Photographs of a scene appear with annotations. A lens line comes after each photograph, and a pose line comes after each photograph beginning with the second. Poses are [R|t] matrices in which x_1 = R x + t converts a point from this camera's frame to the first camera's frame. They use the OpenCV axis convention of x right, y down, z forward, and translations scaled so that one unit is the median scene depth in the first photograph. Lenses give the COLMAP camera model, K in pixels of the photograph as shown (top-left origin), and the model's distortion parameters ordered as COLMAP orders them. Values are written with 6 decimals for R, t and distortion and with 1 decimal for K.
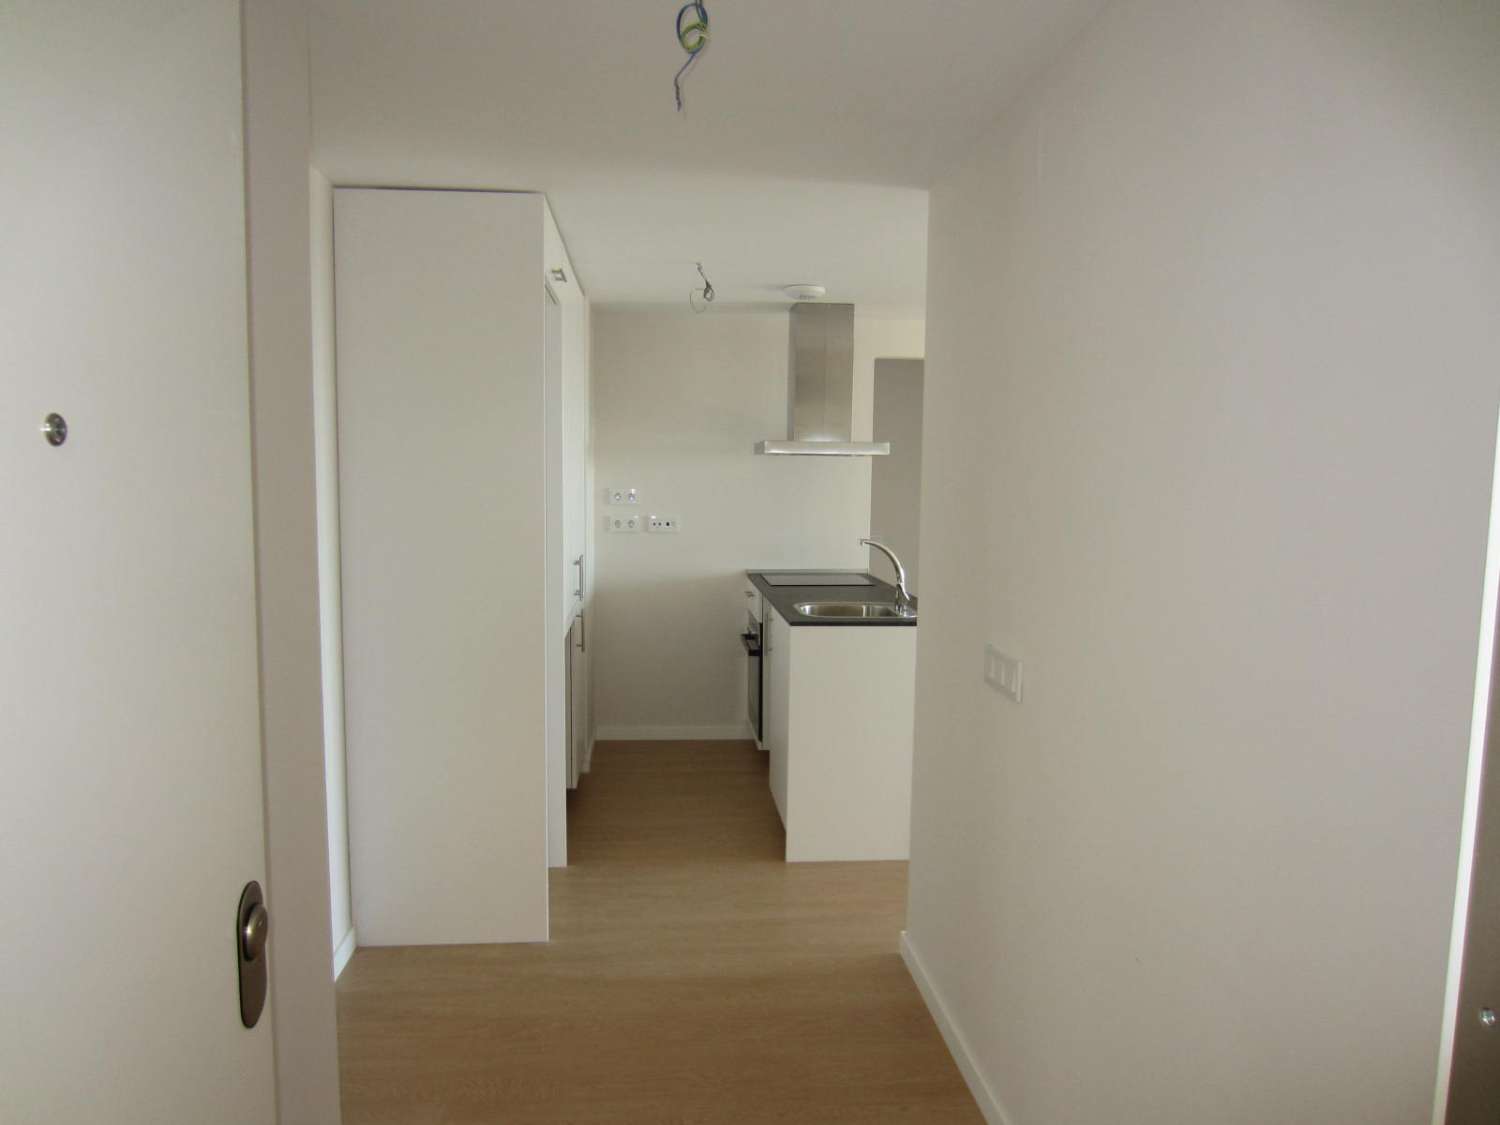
lens RADIAL K [[1056.1, 0, 752.1], [0, 1056.1, 556.8], [0, 0, 1]] dist [-0.043389, 0.022931]
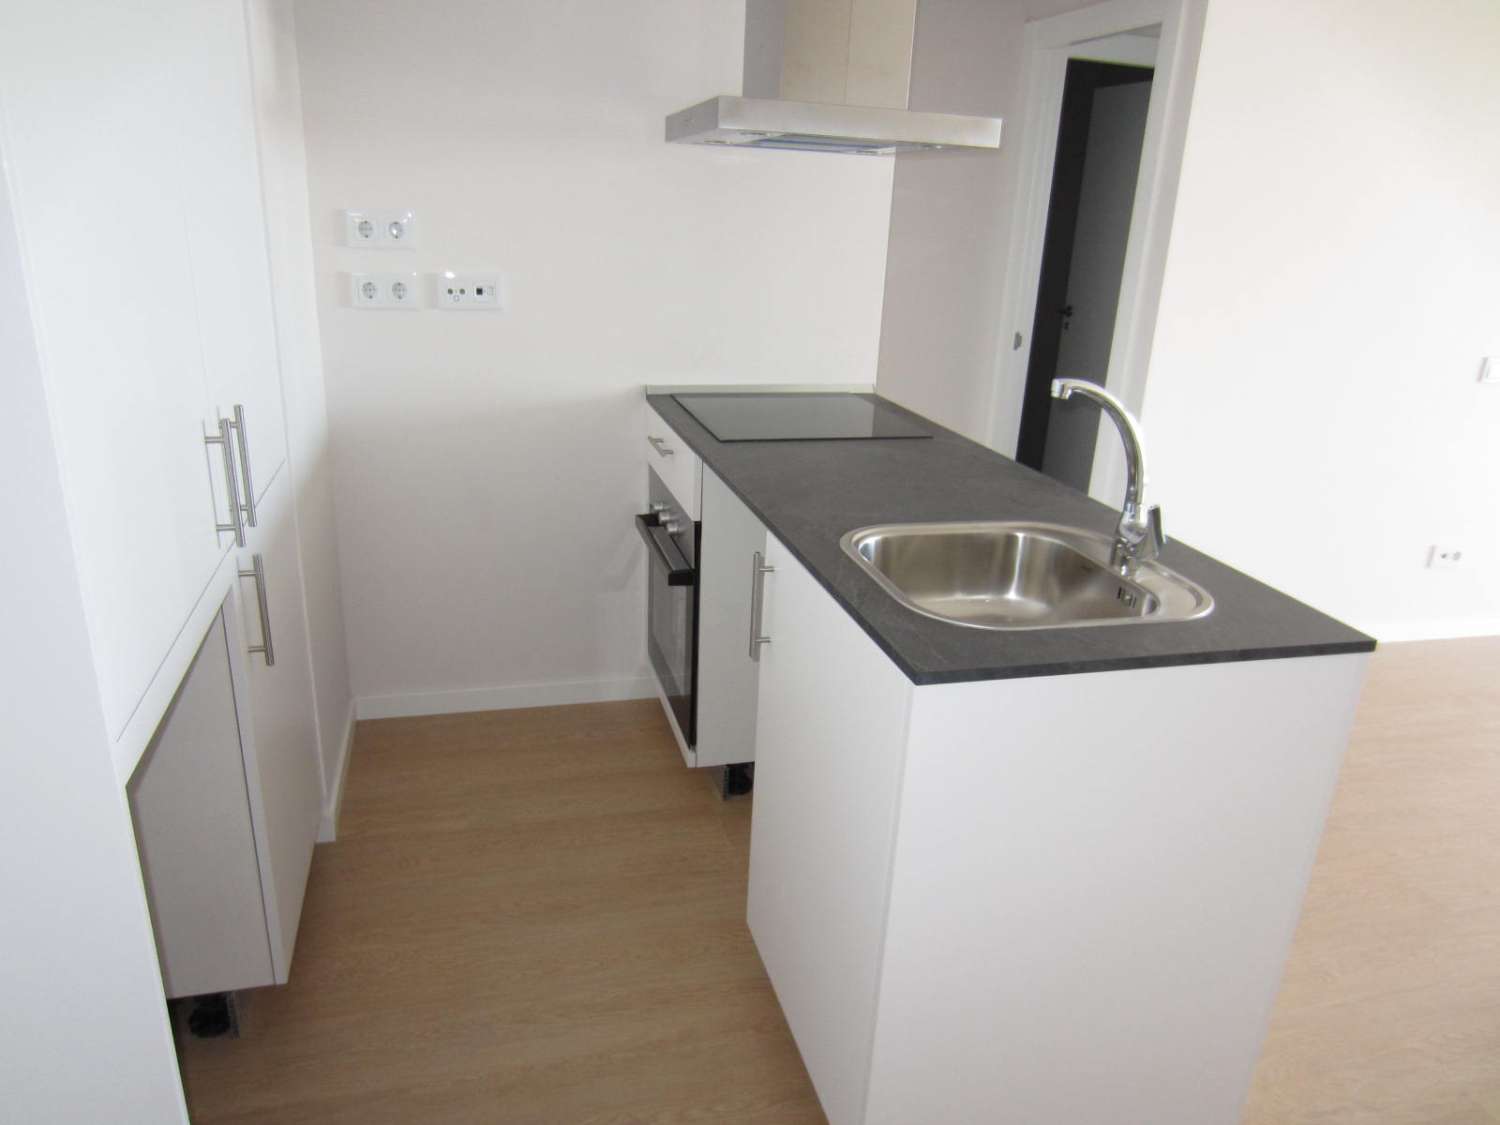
lens RADIAL K [[1056.1, 0, 752.1], [0, 1056.1, 556.8], [0, 0, 1]] dist [-0.043389, 0.022931]
pose [[0.984423, -0.025873, 0.173905, -0.045684], [-0.017222, 0.970167, 0.241827, -0.032309], [-0.174973, -0.241055, 0.954608, 0.511881]]
